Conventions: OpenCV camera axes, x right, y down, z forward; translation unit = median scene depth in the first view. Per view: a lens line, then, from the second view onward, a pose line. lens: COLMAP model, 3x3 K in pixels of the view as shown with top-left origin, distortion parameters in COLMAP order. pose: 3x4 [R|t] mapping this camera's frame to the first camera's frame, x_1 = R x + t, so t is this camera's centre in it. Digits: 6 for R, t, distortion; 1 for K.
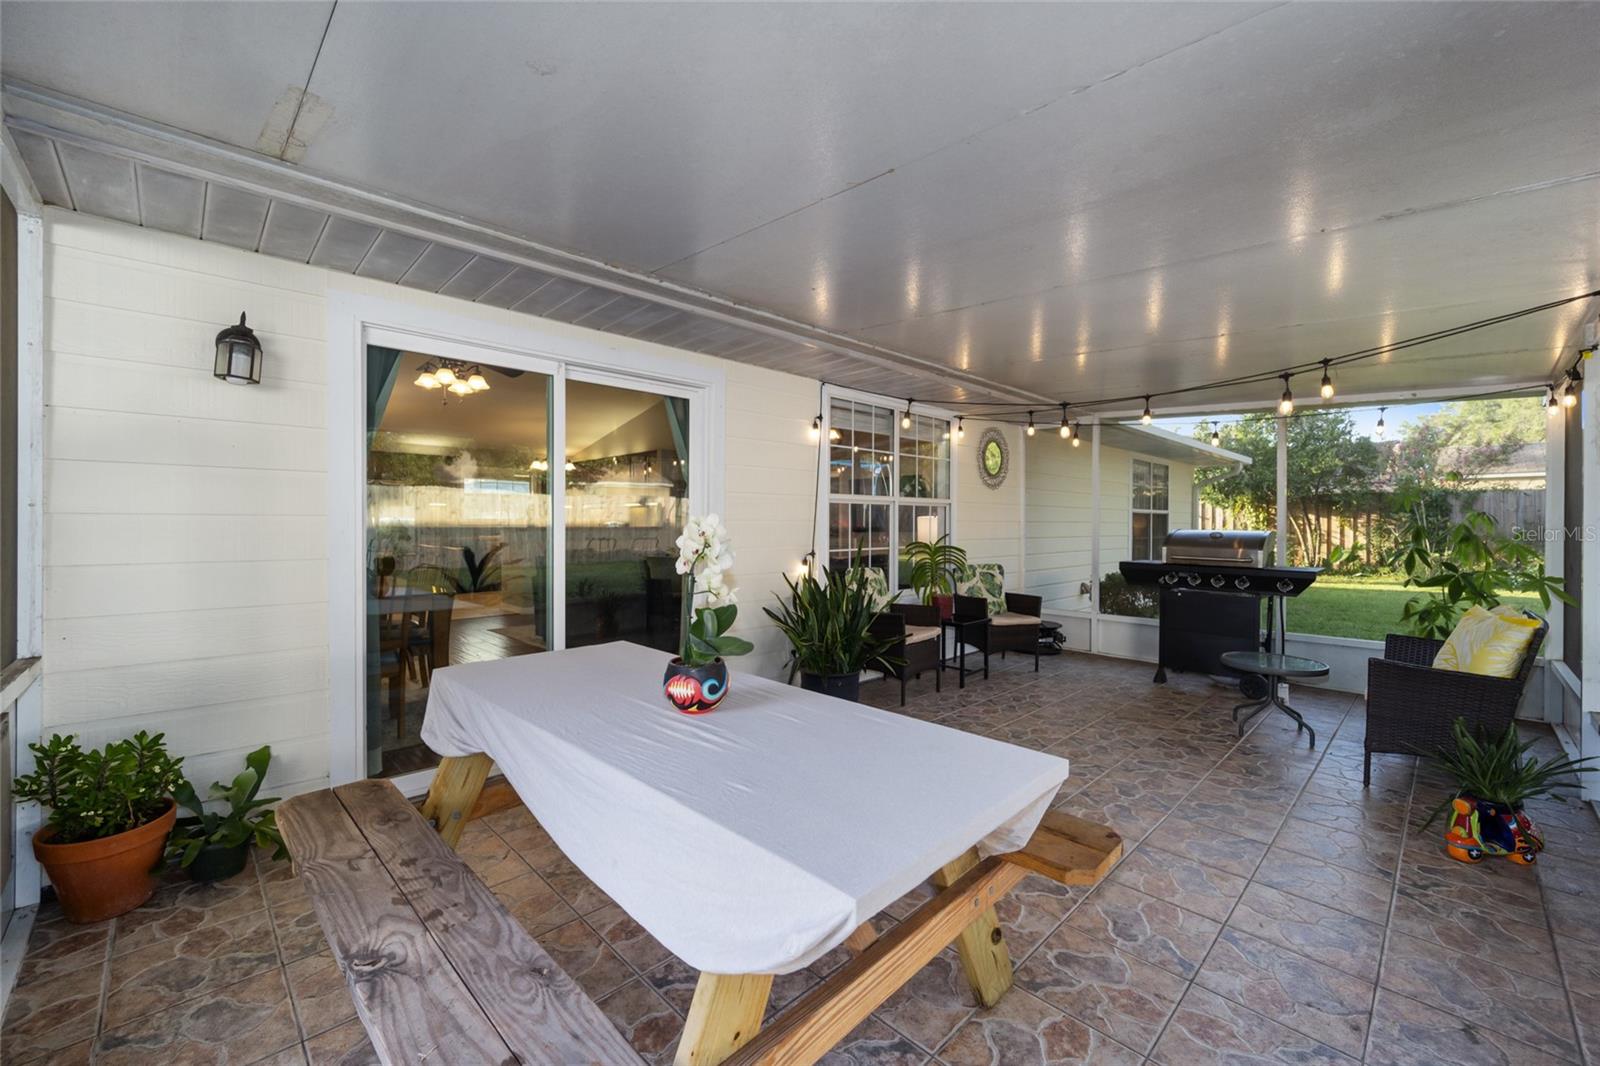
lens RADIAL K [[653.9, 0, 800.0], [0, 653.9, 533.0], [0, 0, 1]] dist [-0.000110, -0.000101]
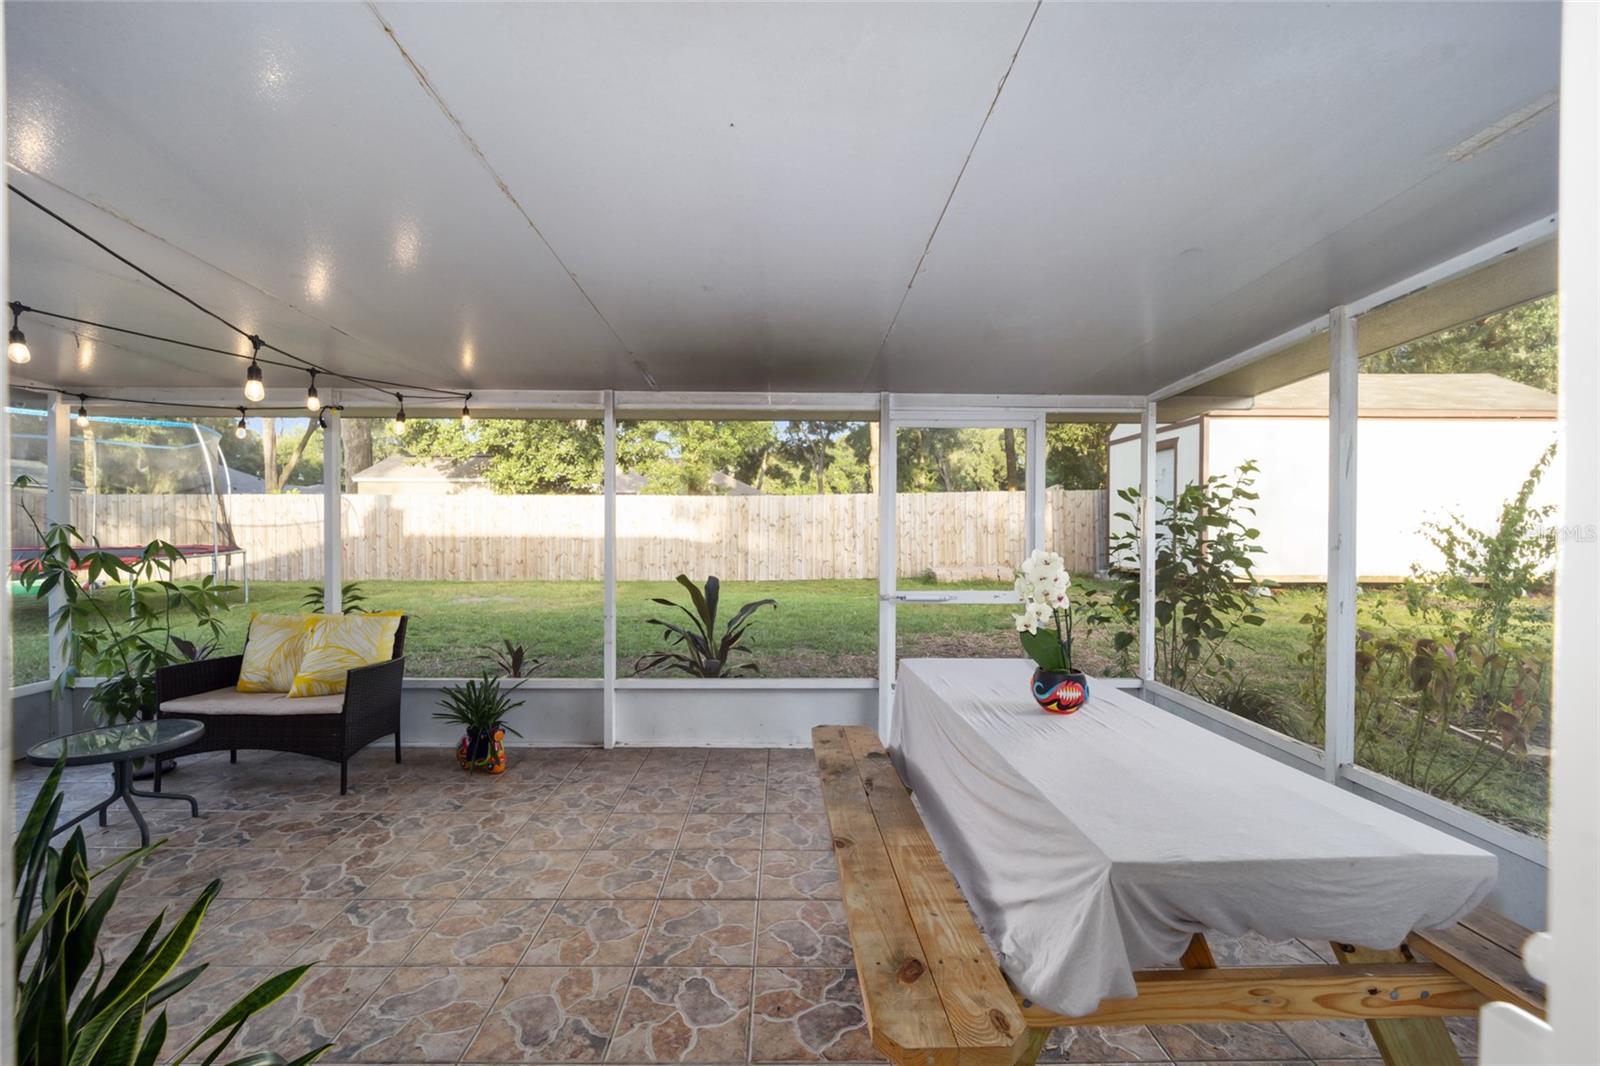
lens RADIAL K [[653.9, 0, 800.0], [0, 653.9, 533.0], [0, 0, 1]] dist [-0.000110, -0.000101]
pose [[-0.741443, -0.004197, 0.671003, -0.331582], [0.005492, 0.999909, 0.012322, -0.027798], [-0.670993, 0.012821, -0.741352, 1.235496]]
